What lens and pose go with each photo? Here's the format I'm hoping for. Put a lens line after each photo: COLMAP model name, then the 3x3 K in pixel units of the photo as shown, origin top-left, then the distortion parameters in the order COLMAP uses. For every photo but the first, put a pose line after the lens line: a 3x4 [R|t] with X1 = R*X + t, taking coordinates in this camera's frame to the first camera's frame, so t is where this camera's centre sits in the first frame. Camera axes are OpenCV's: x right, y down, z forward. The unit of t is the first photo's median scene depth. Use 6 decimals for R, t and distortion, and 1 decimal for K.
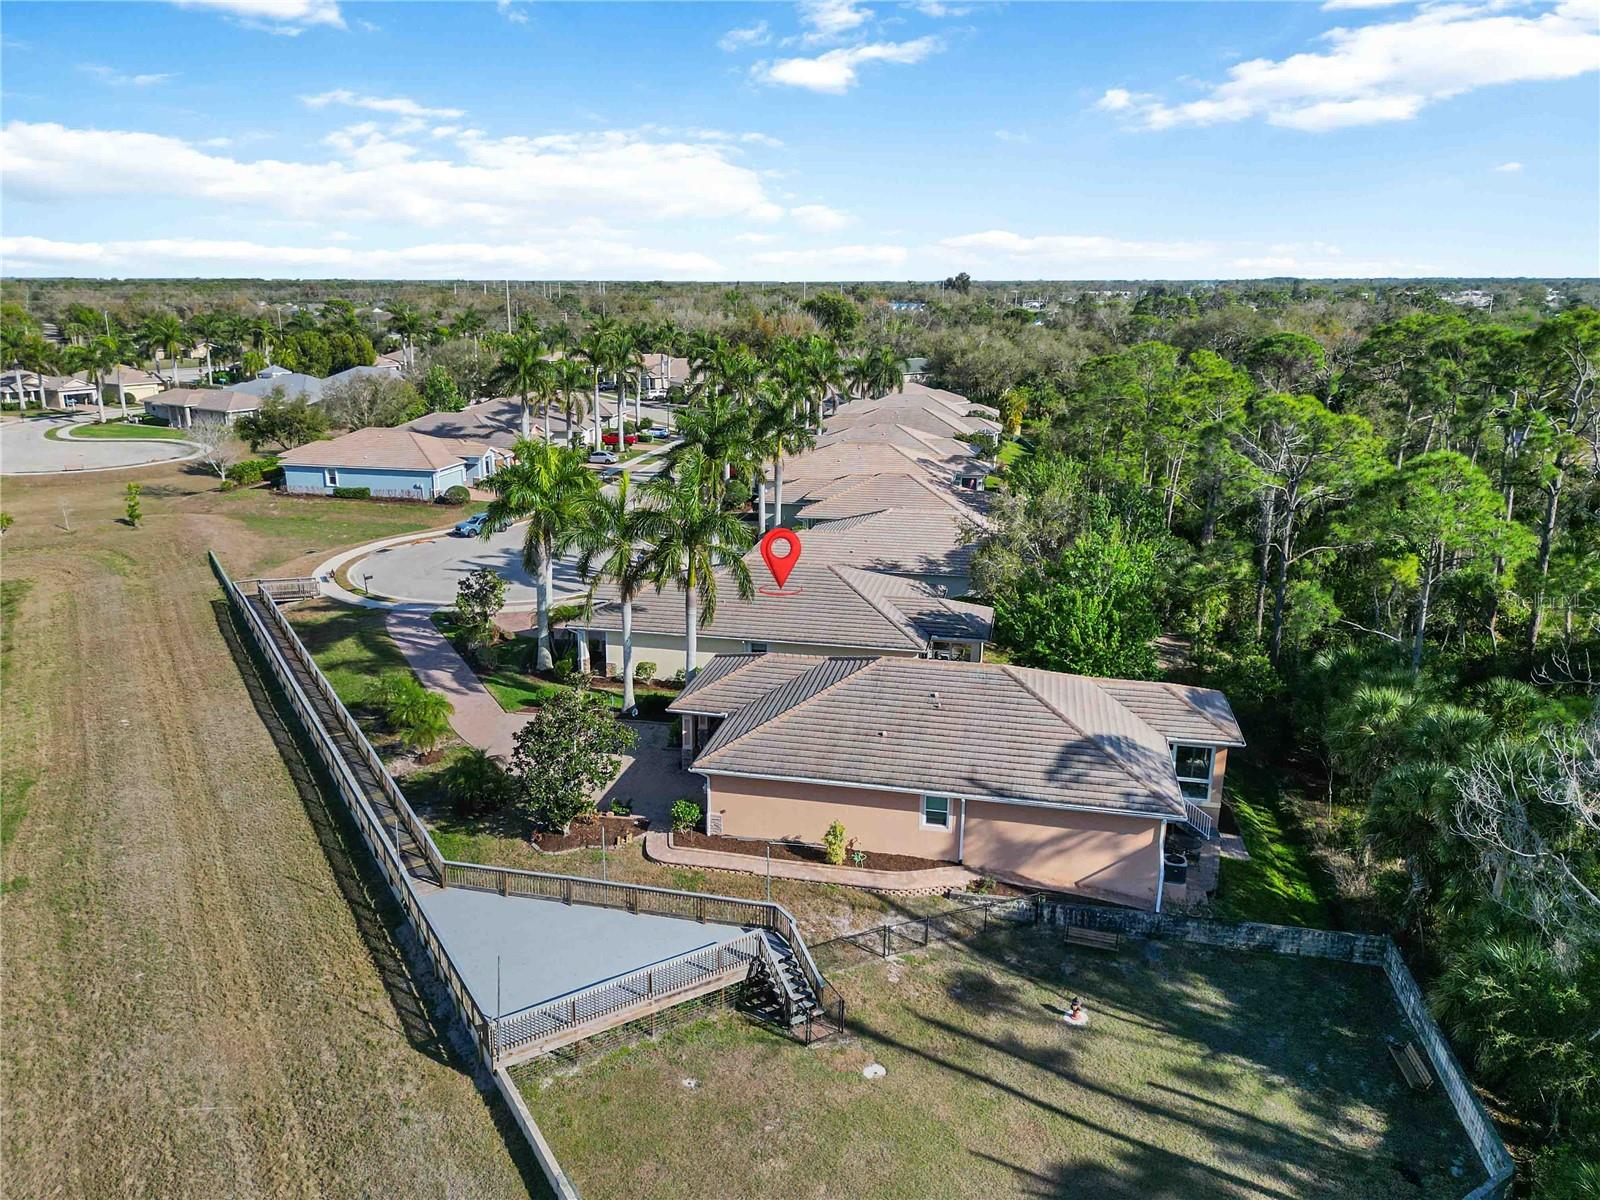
lens RADIAL K [[1104.1, 0, 768.3], [0, 1104.1, 601.5], [0, 0, 1]] dist [0.056892, 0.002558]
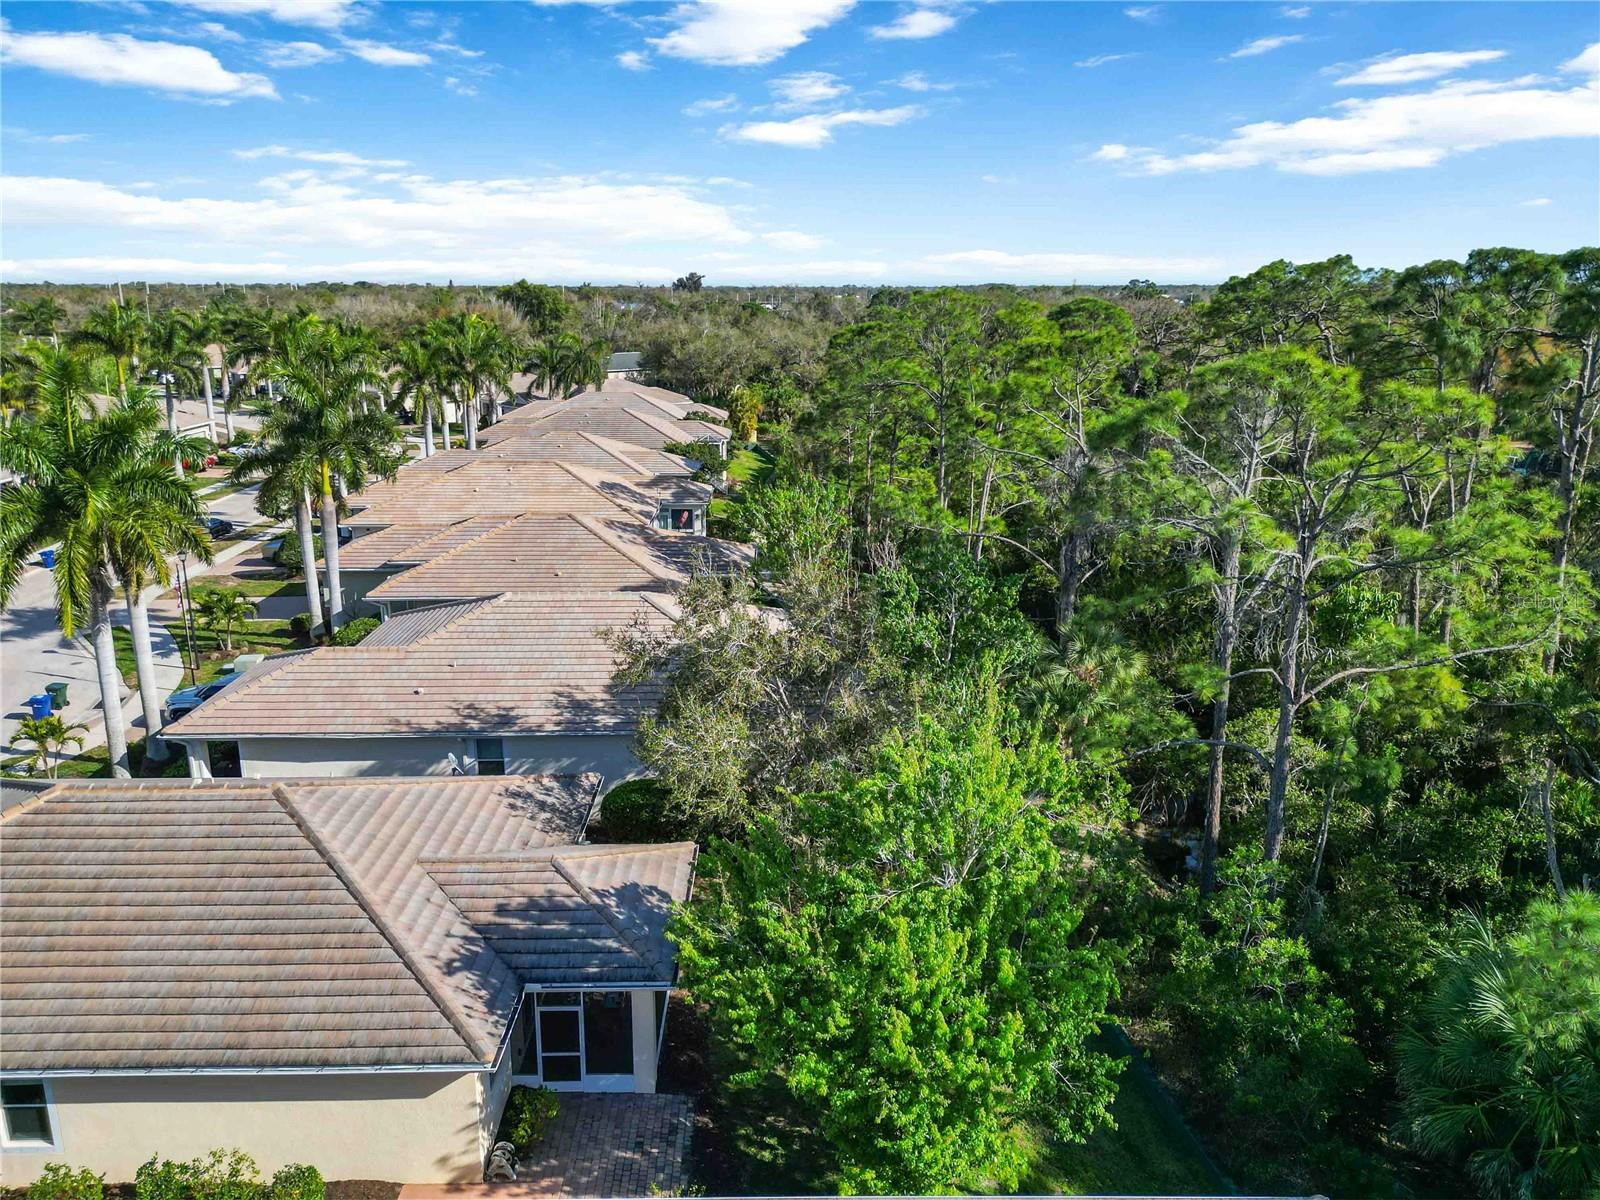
lens RADIAL K [[1104.1, 0, 768.3], [0, 1104.1, 601.5], [0, 0, 1]] dist [0.056892, 0.002558]
pose [[0.974484, -0.057514, 0.216964, 0.066453], [0.058910, 0.998263, 0.000033, -0.041321], [-0.216589, 0.012749, 0.976180, 0.261203]]
